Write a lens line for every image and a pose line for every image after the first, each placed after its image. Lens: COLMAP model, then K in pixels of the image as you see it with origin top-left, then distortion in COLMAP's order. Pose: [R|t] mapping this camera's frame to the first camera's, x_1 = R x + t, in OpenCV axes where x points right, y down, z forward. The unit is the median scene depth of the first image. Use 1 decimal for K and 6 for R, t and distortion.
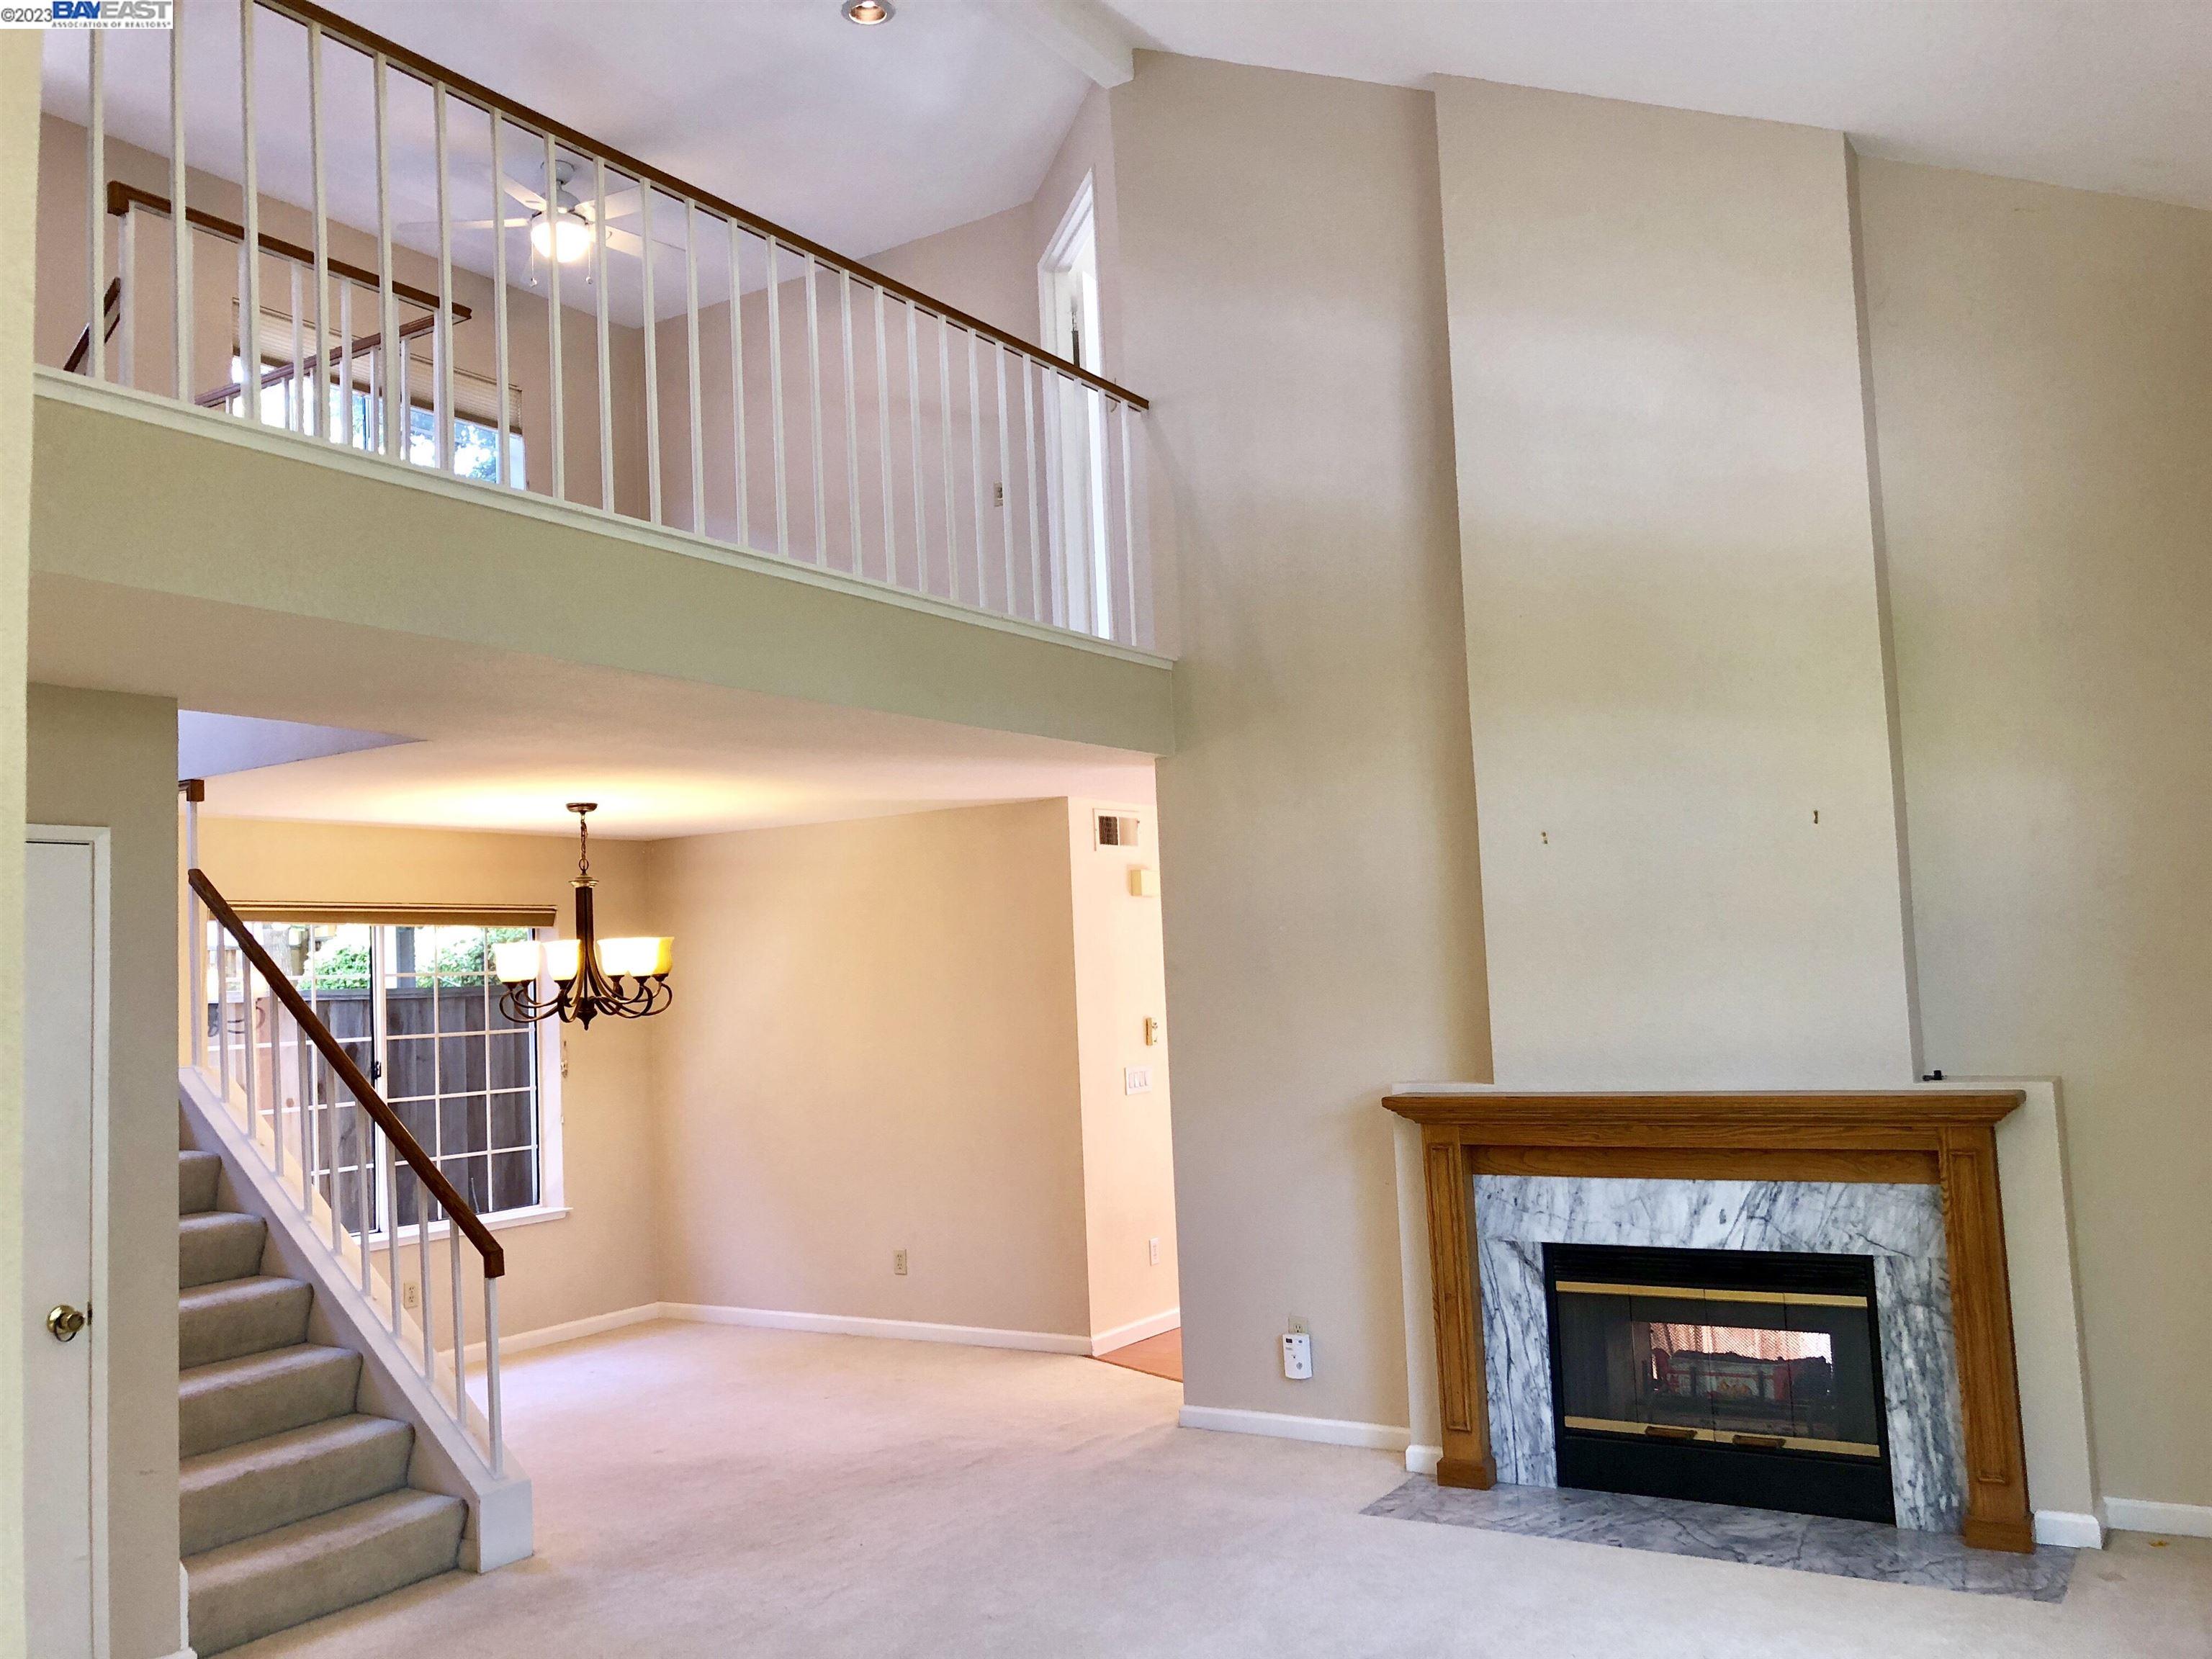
lens RADIAL K [[1904.2, 0, 1104.8], [0, 1904.2, 927.6], [0, 0, 1]] dist [0.071167, 0.009702]
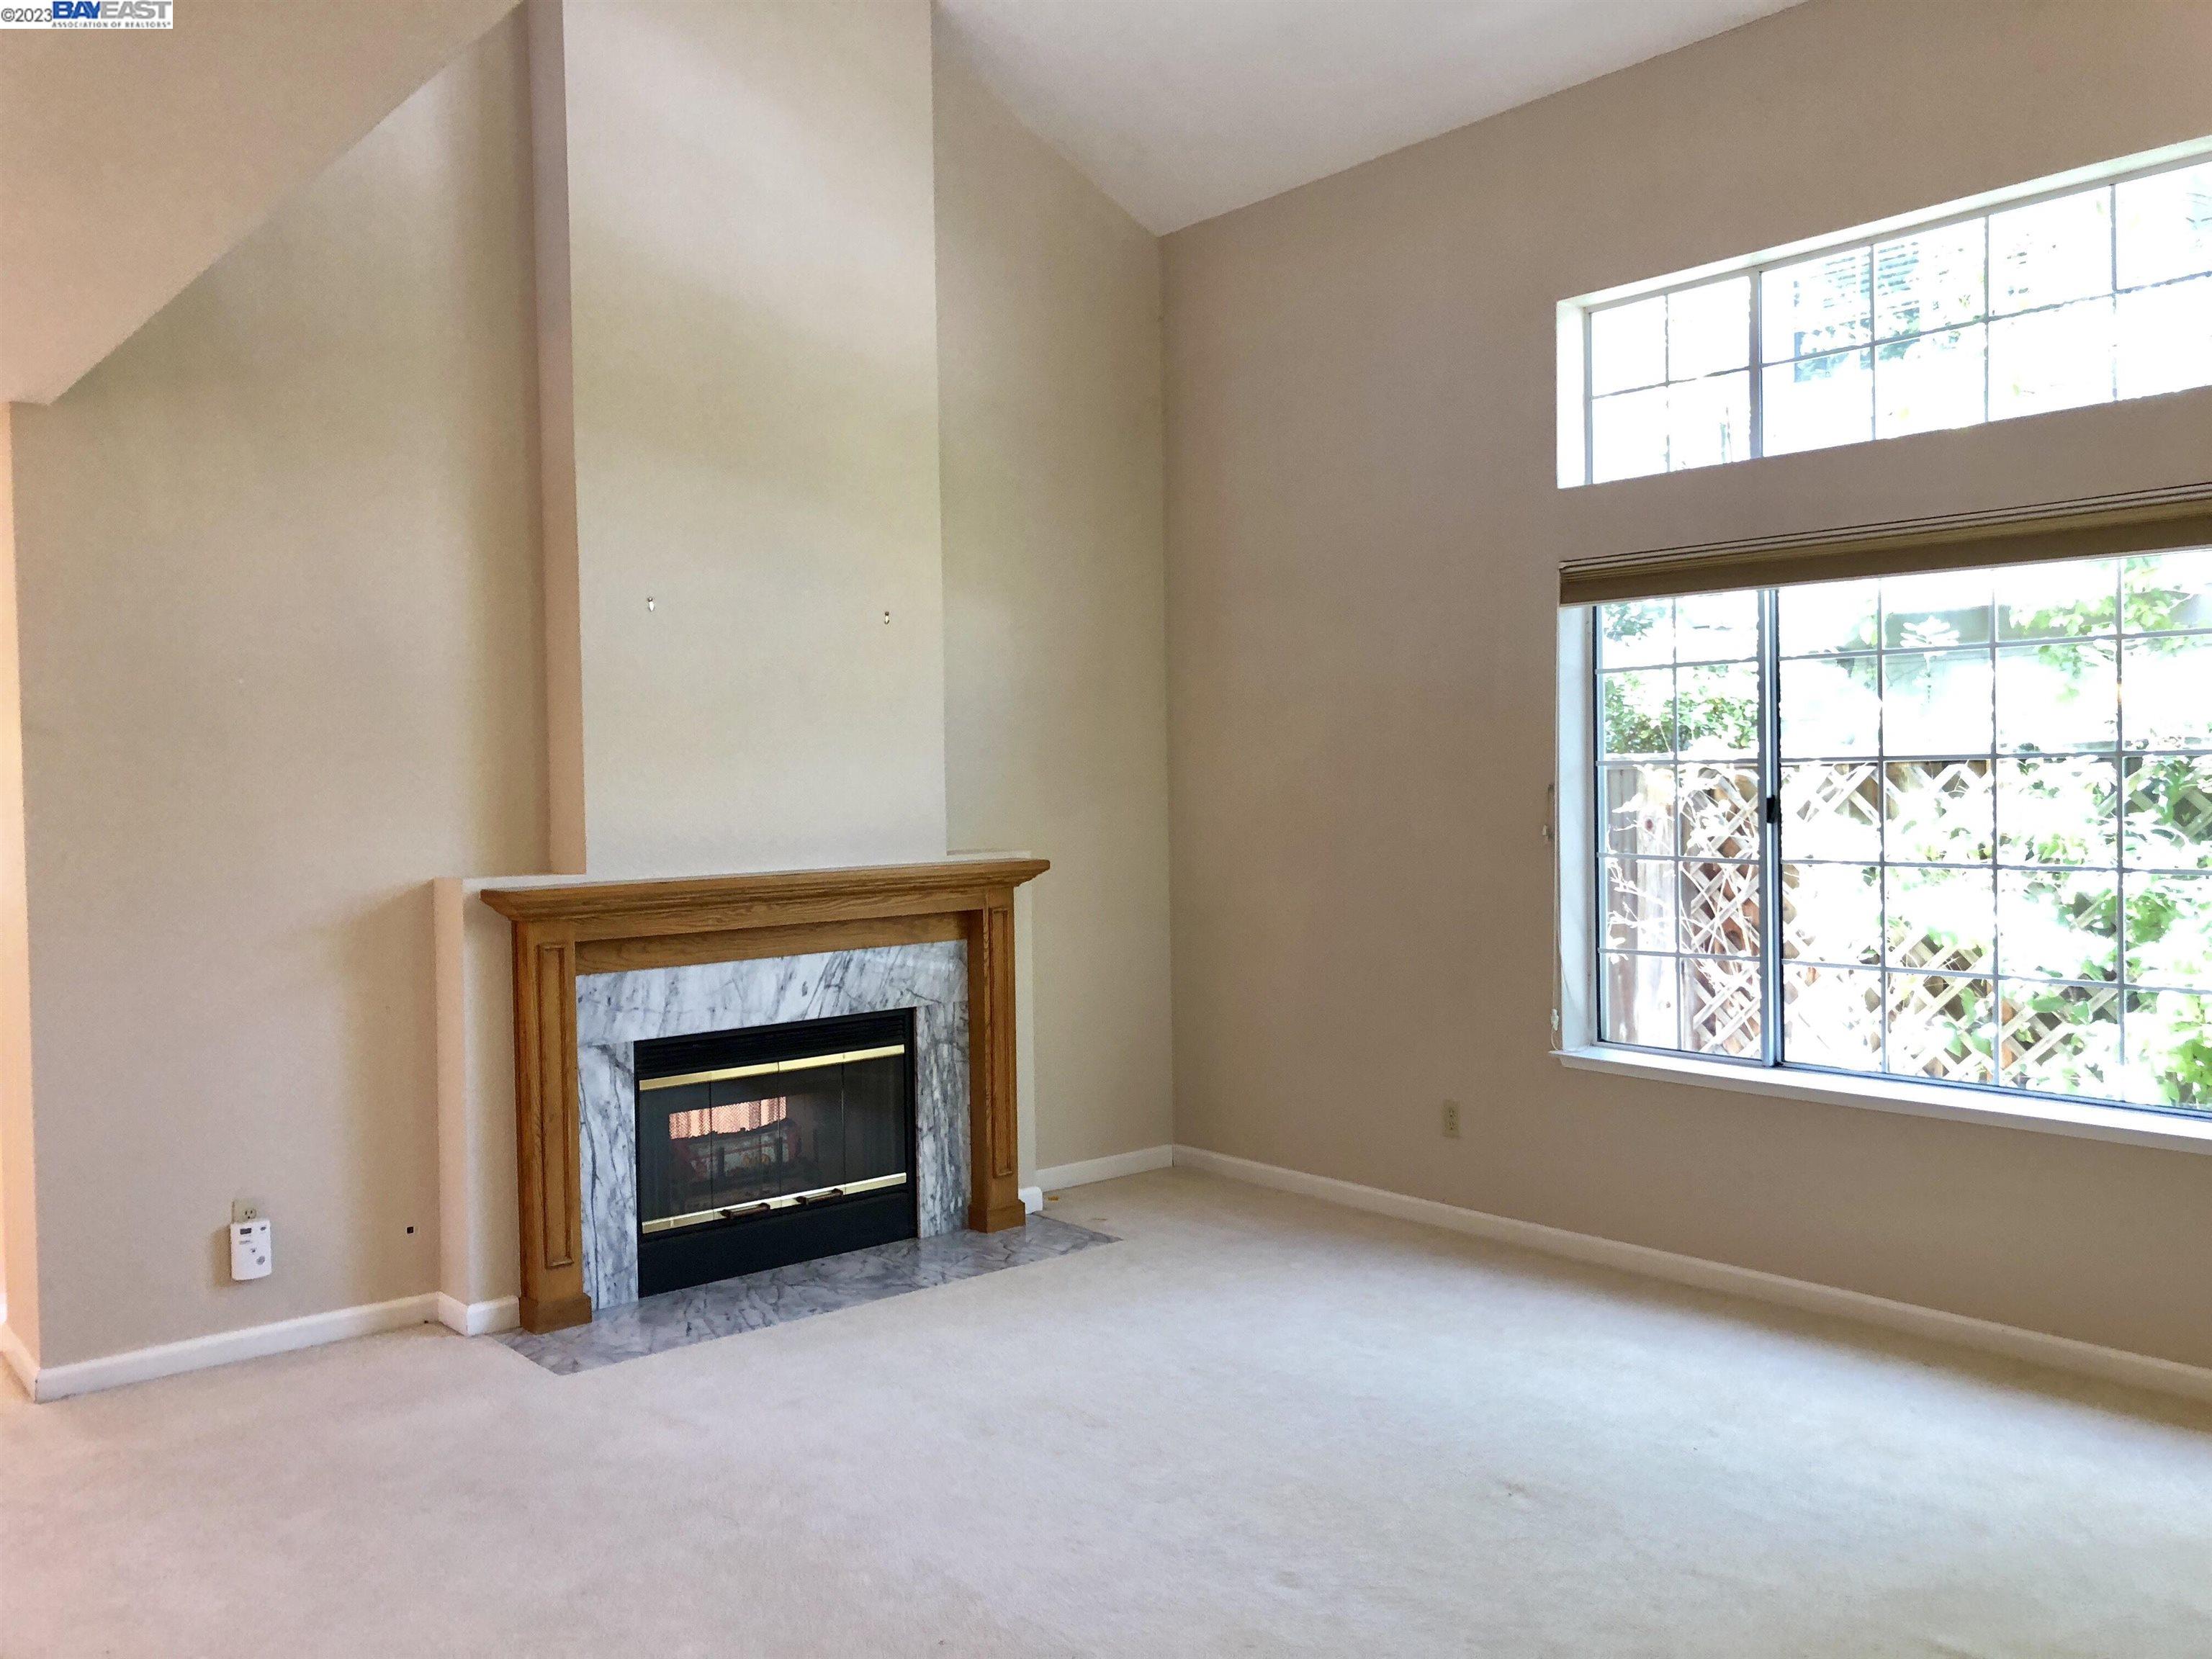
lens RADIAL K [[1831.6, 0, 1106.0], [0, 1831.6, 829.5], [0, 0, 1]] dist [0.044809, -0.004370]
pose [[0.321017, 0.009737, 0.947023, -0.570287], [-0.016061, 0.999859, -0.004837, 0.065040], [-0.946937, -0.013657, 0.321128, 0.519955]]
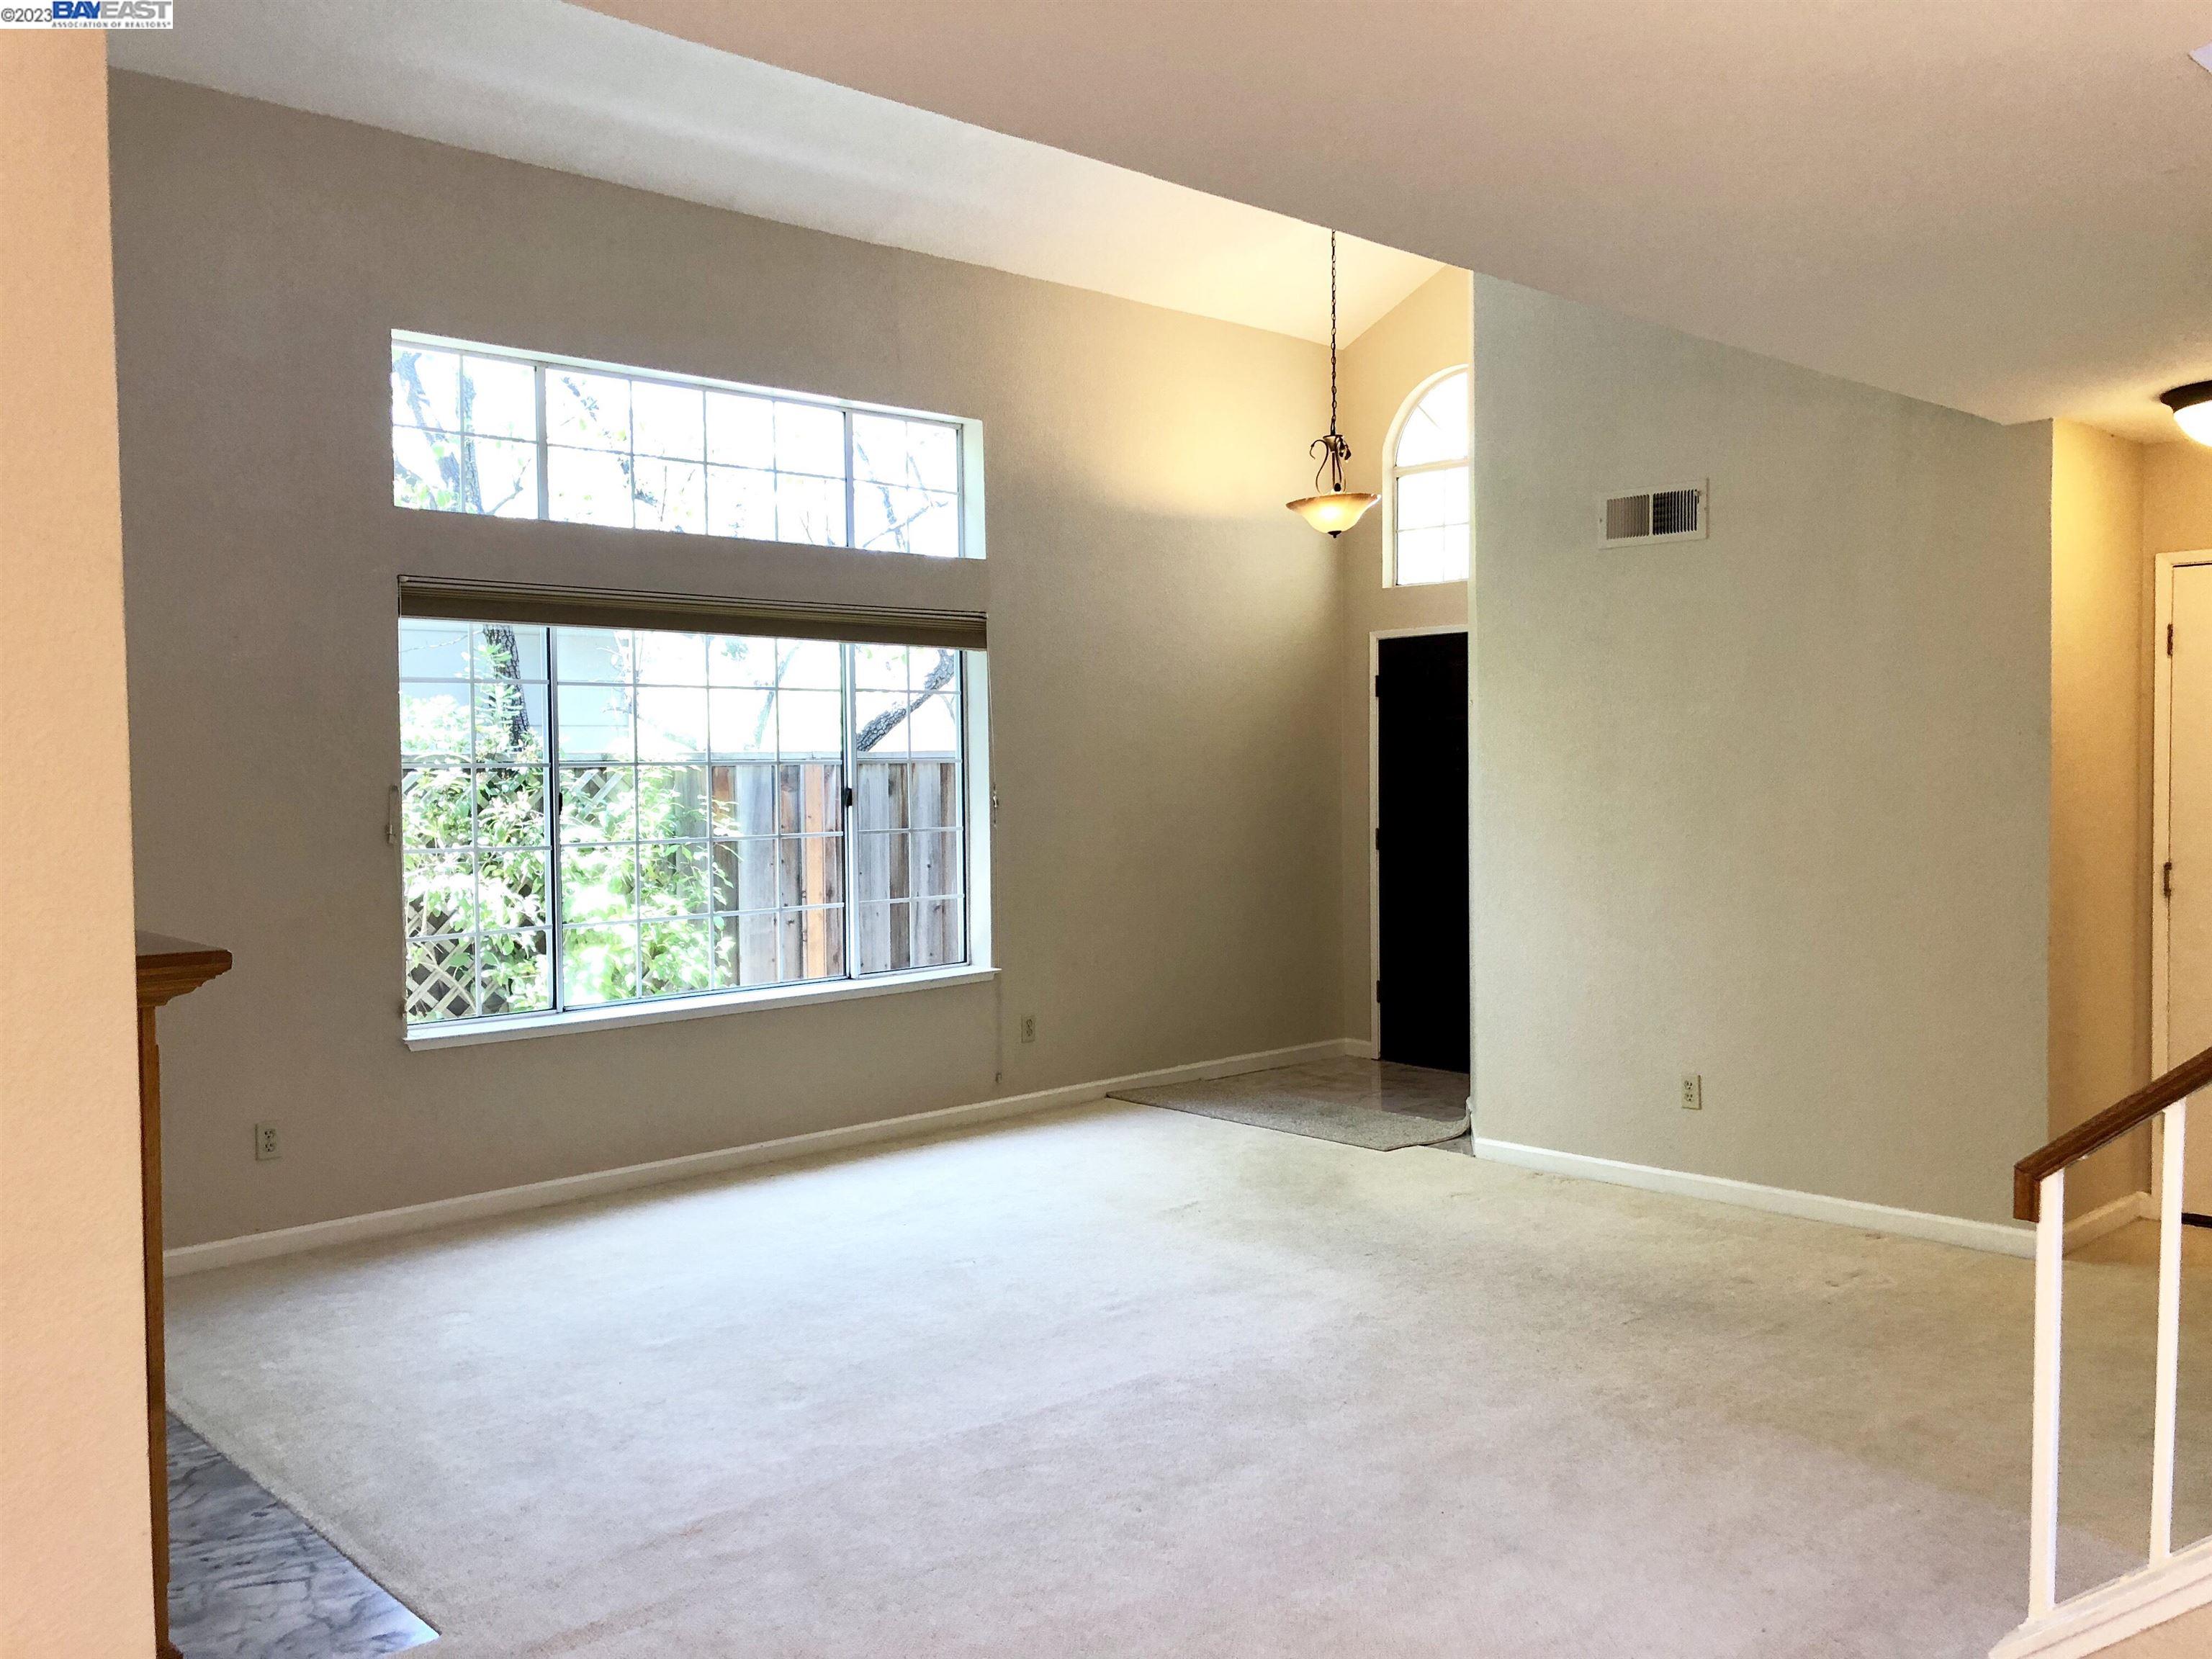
lens RADIAL K [[1831.6, 0, 1106.0], [0, 1831.6, 829.5], [0, 0, 1]] dist [0.044809, -0.004370]
pose [[-0.966491, 0.046585, 0.252440, -0.214313], [0.049746, 0.998743, 0.006154, 0.071636], [-0.251836, 0.018506, -0.967593, 1.503377]]
